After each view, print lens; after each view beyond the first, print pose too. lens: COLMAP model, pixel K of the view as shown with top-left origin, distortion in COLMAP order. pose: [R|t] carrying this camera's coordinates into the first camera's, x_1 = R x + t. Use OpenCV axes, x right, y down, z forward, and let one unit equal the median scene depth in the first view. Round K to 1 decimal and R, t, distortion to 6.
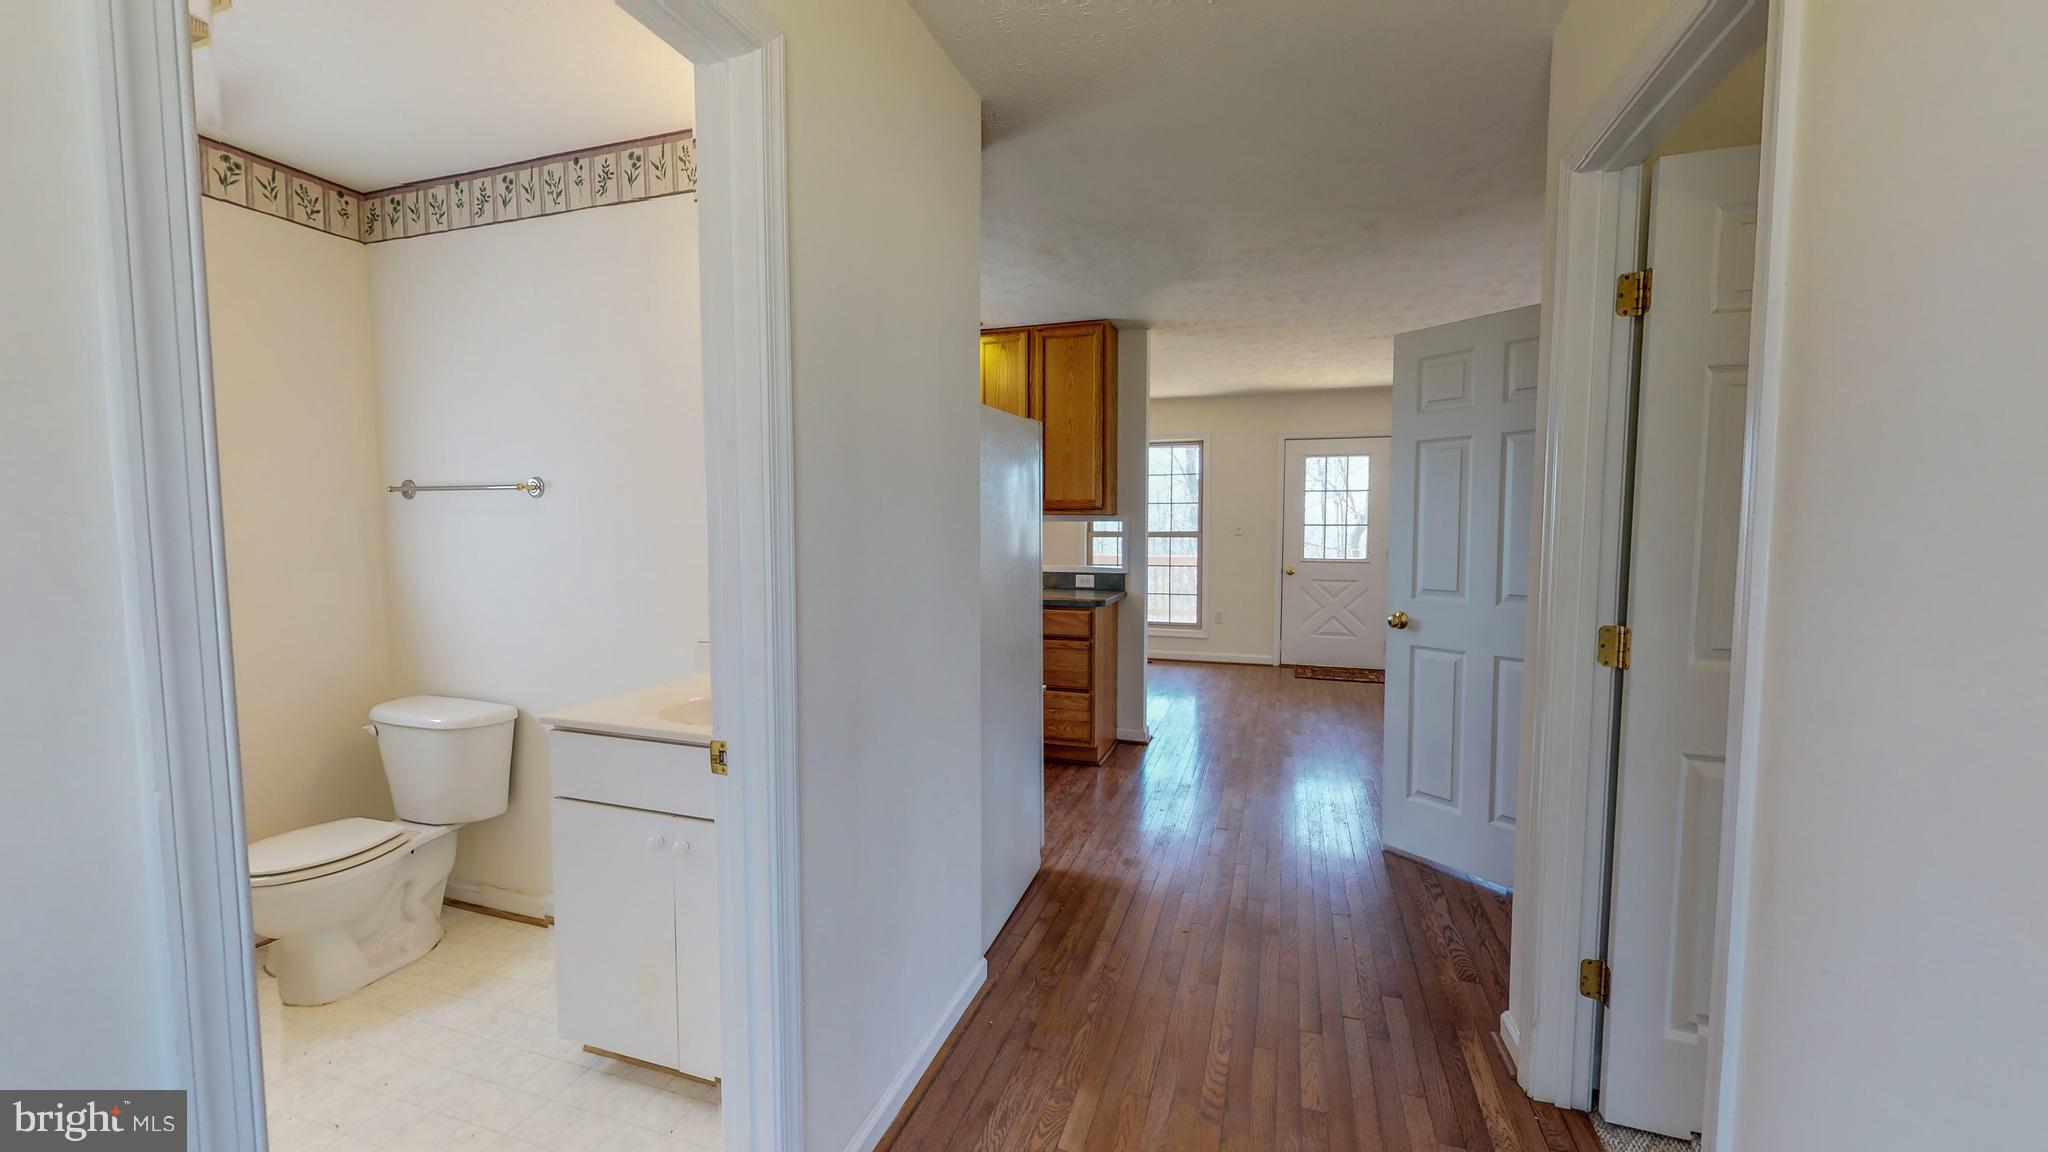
lens RADIAL K [[787.8, 0, 1024.0], [0, 787.8, 576.0], [0, 0, 1]] dist [-0.001105, -0.000290]
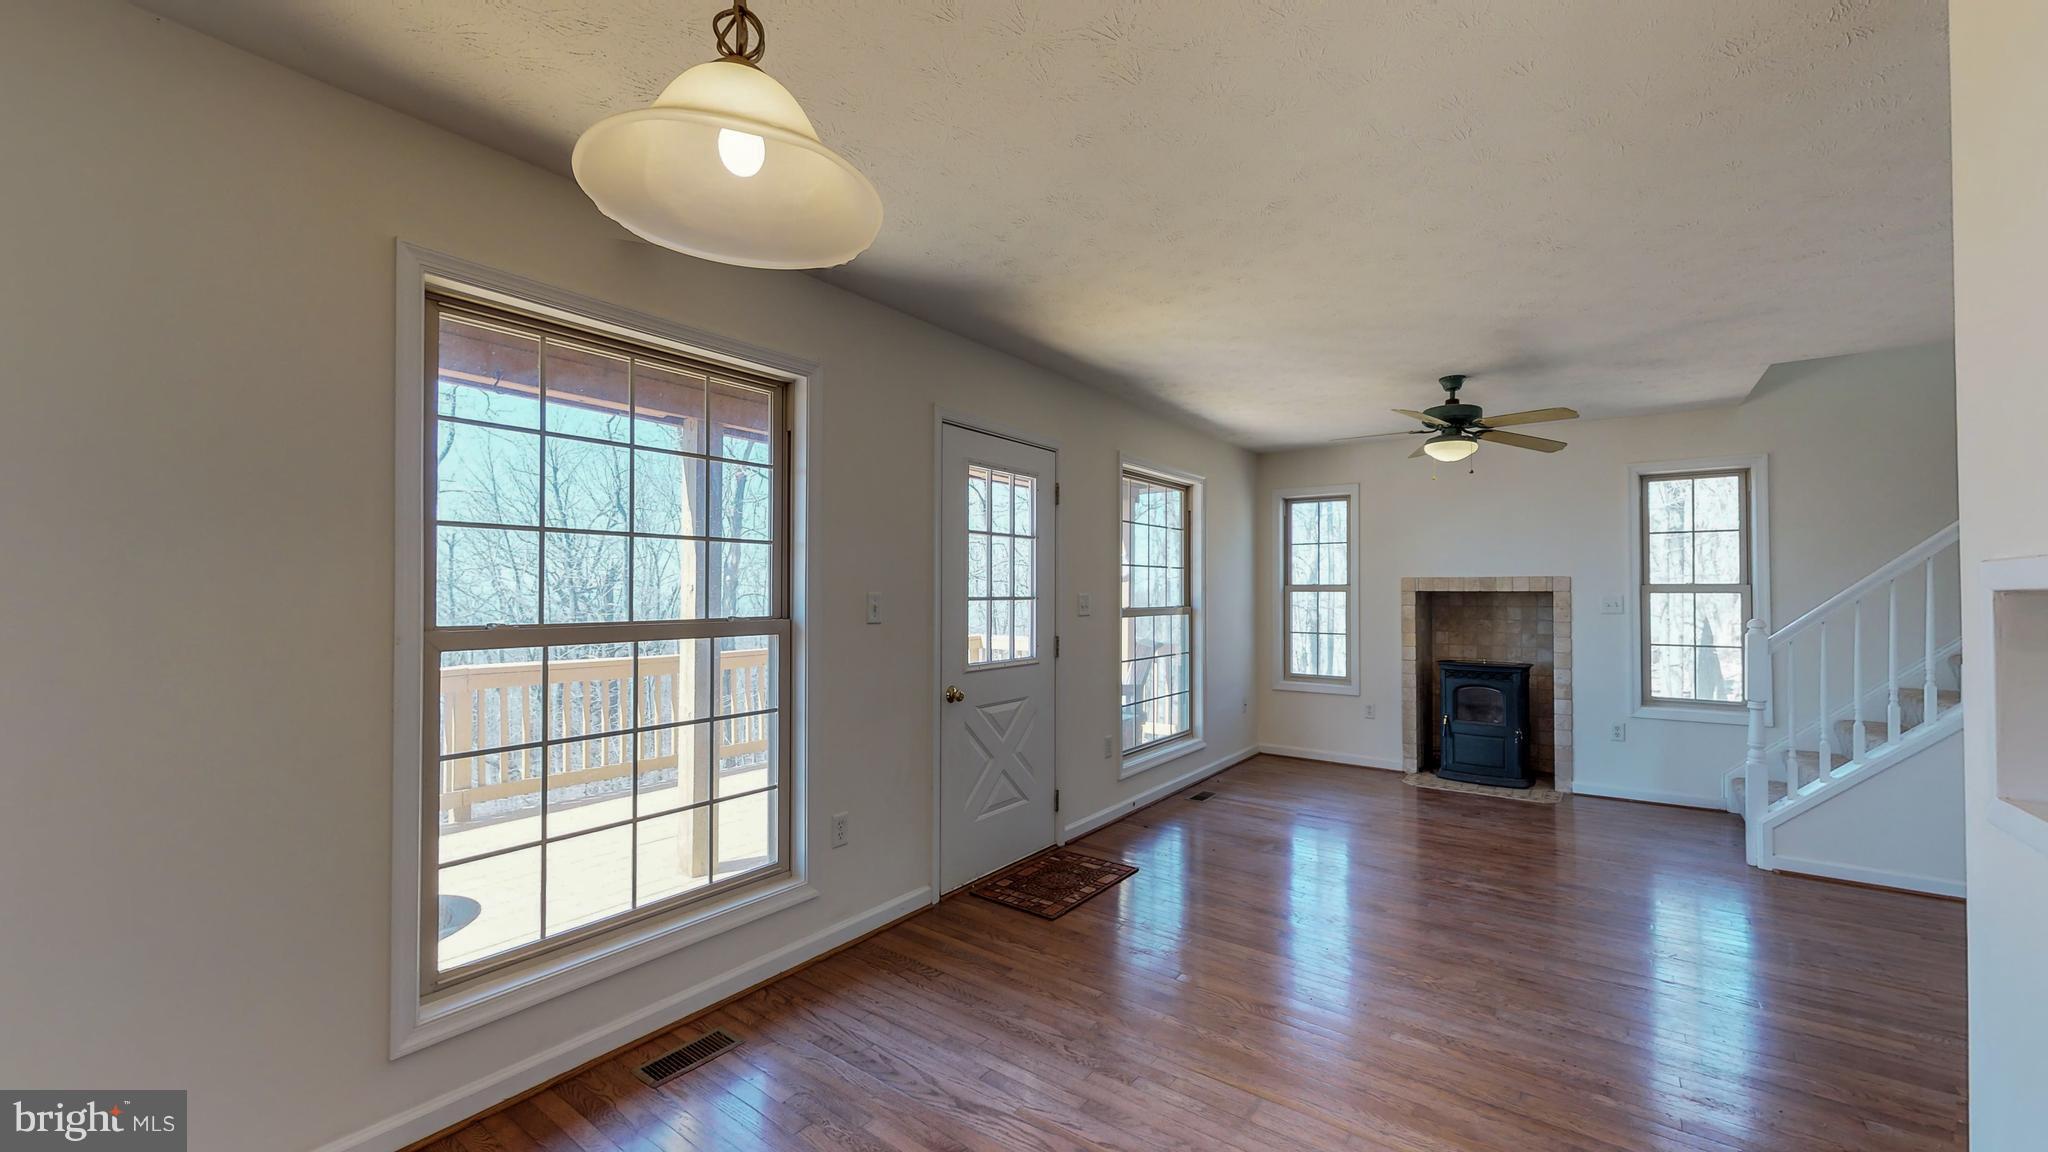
lens RADIAL K [[787.8, 0, 1024.0], [0, 787.8, 576.0], [0, 0, 1]] dist [-0.001105, -0.000290]
pose [[0.307570, 0.019946, 0.951316, -0.160100], [0.065364, 0.996976, -0.042036, -0.081826], [-0.949278, 0.075111, 0.305336, 1.199316]]
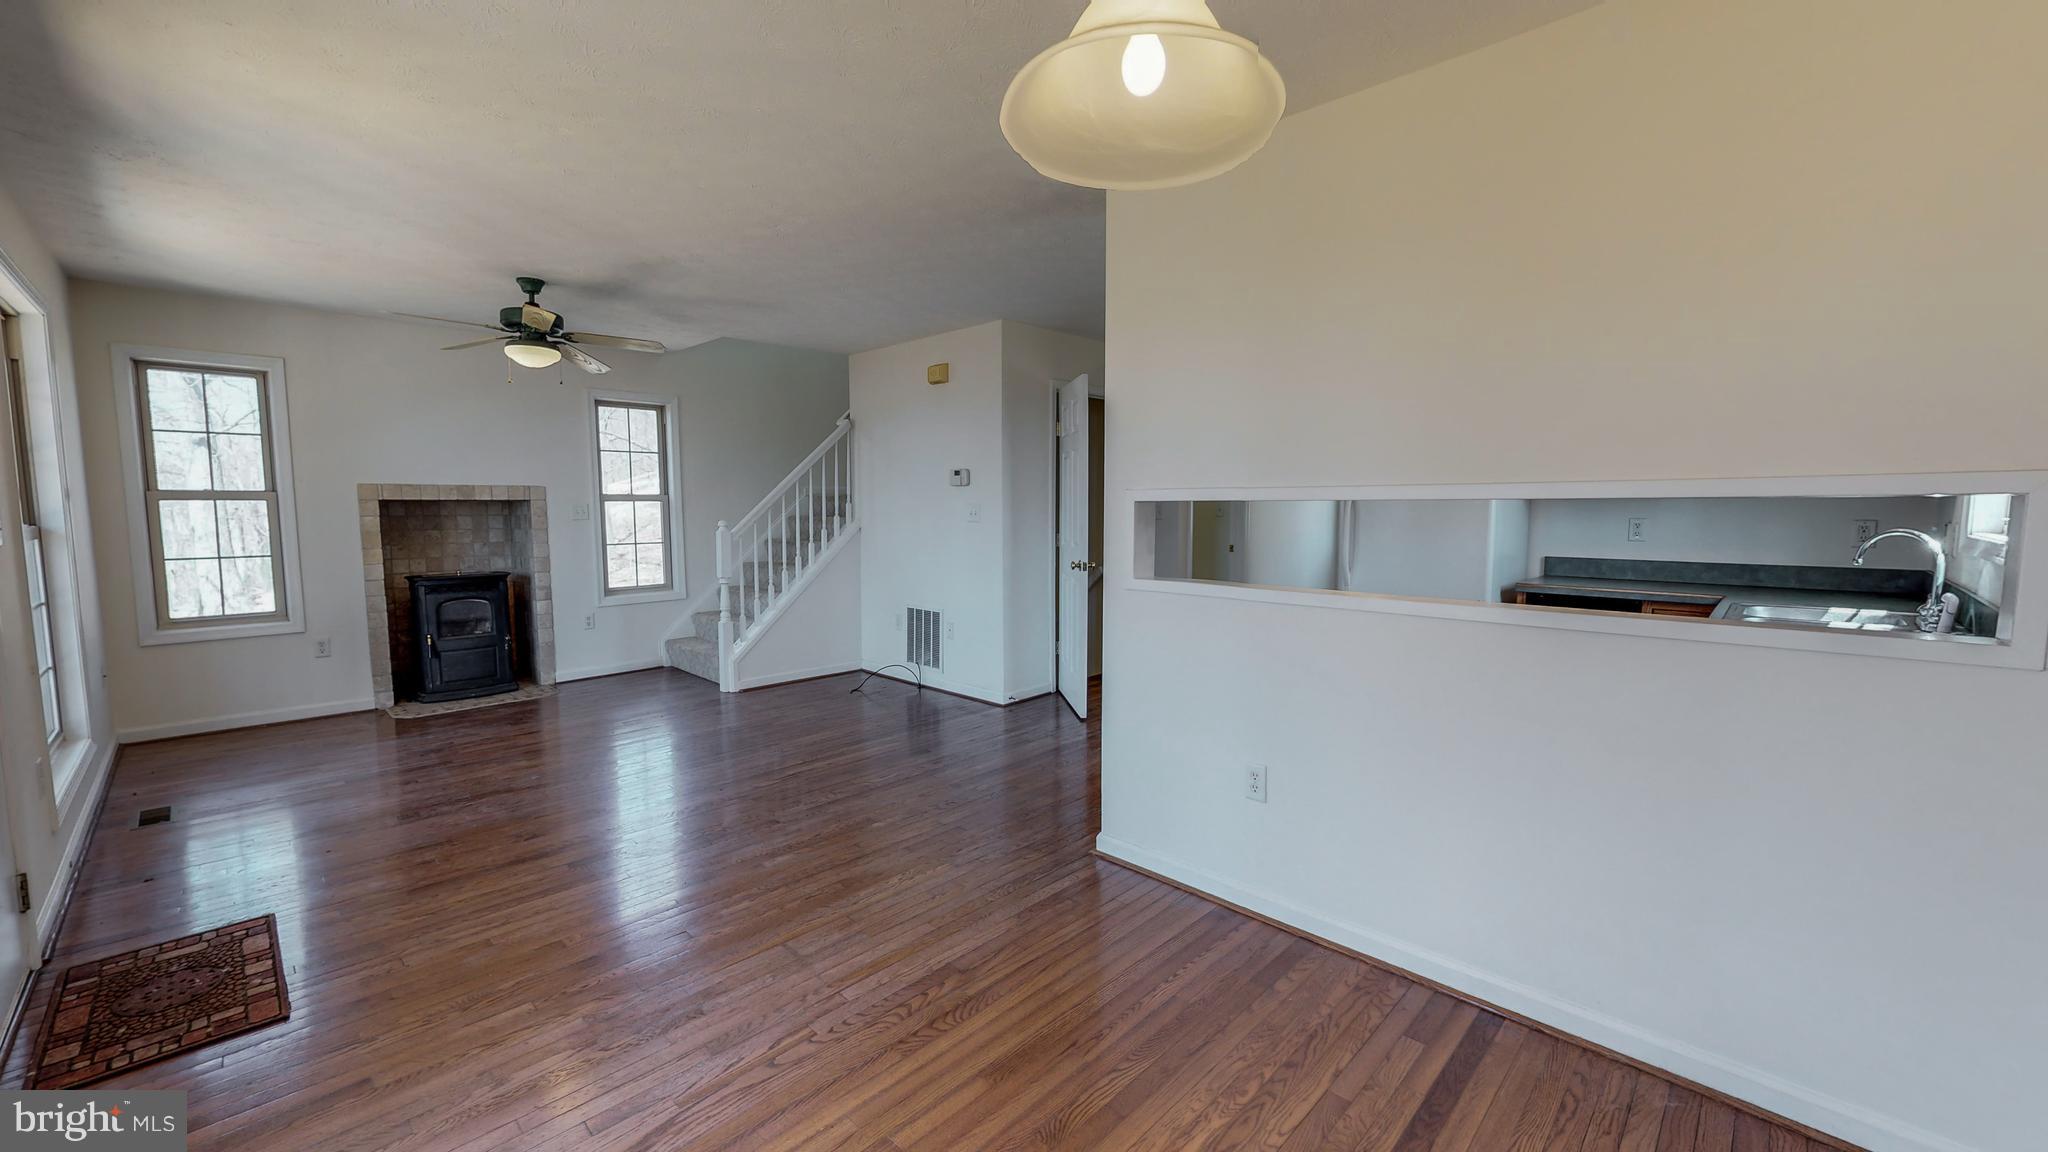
lens RADIAL K [[787.8, 0, 1024.0], [0, 787.8, 576.0], [0, 0, 1]] dist [-0.001105, -0.000290]
pose [[-0.901089, -0.042821, 0.431515, -0.047502], [0.028928, 0.986960, 0.158346, -0.110846], [-0.432669, 0.155166, -0.888100, 1.569948]]
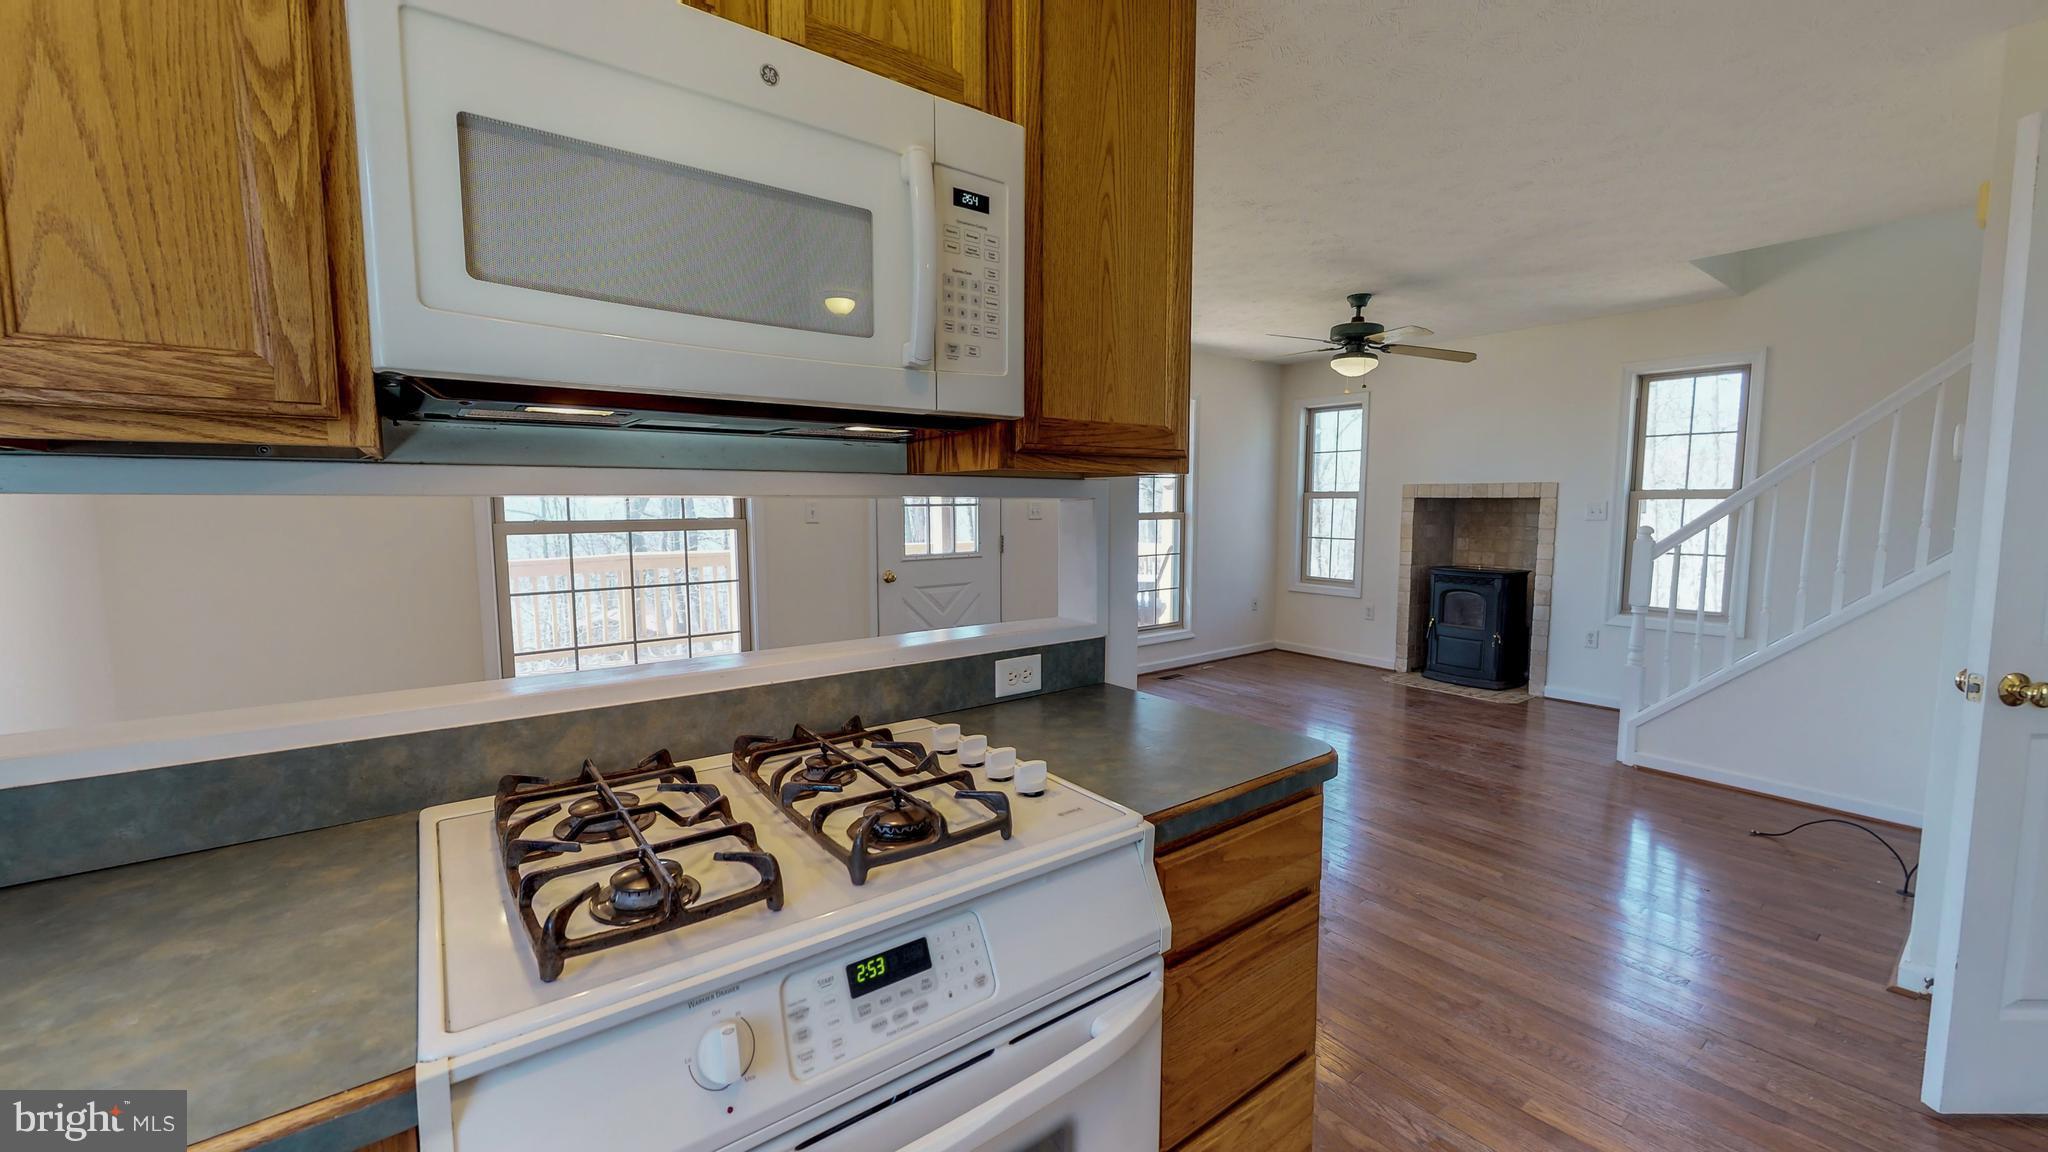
lens RADIAL K [[788.9, 0, 1024.9], [0, 788.9, 571.5], [0, 0, 1]] dist [-0.000071, -0.000042]
pose [[0.561018, -0.076277, 0.824282, -0.195009], [0.059619, 0.996883, 0.051672, -0.055312], [-0.825654, 0.020154, 0.563817, 0.809398]]
